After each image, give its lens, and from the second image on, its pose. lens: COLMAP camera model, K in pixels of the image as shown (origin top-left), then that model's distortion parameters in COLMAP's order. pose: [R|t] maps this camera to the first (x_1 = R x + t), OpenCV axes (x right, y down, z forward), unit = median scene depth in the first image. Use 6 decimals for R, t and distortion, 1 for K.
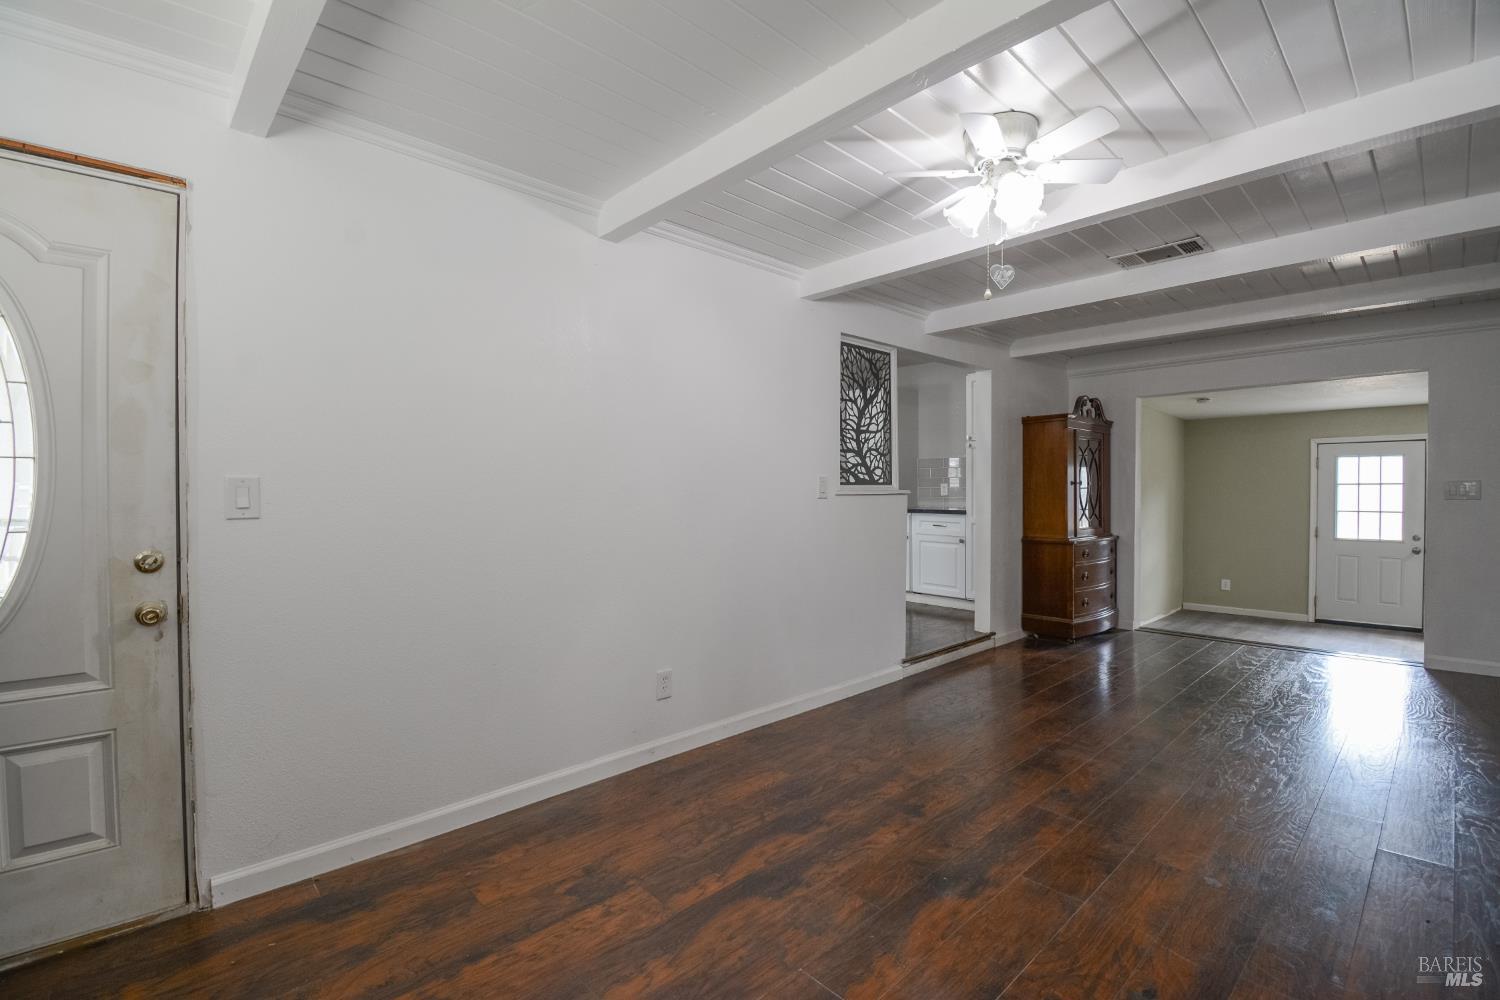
lens RADIAL K [[664.0, 0, 755.7], [0, 664.0, 499.9], [0, 0, 1]] dist [0.010020, -0.018856]
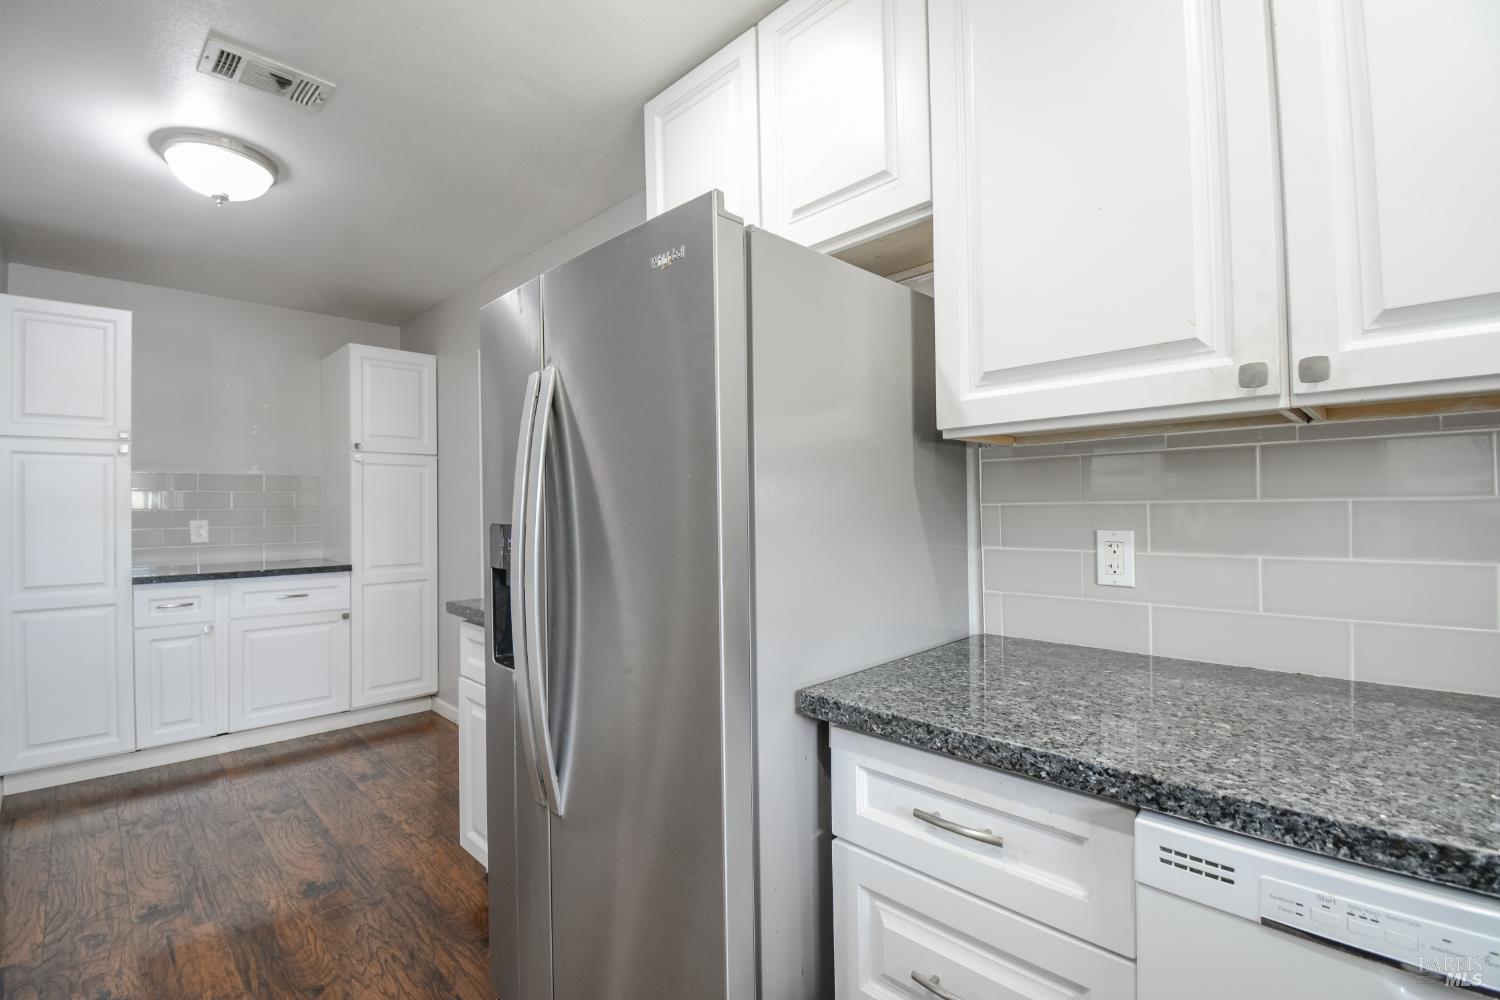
lens RADIAL K [[664.0, 0, 742.4], [0, 664.0, 503.7], [0, 0, 1]] dist [0.010020, -0.018856]
pose [[-0.004076, 0.005722, 0.999975, -0.429774], [0.022399, 0.999733, -0.005630, -0.041748], [-0.999741, 0.022375, -0.004203, 0.939104]]
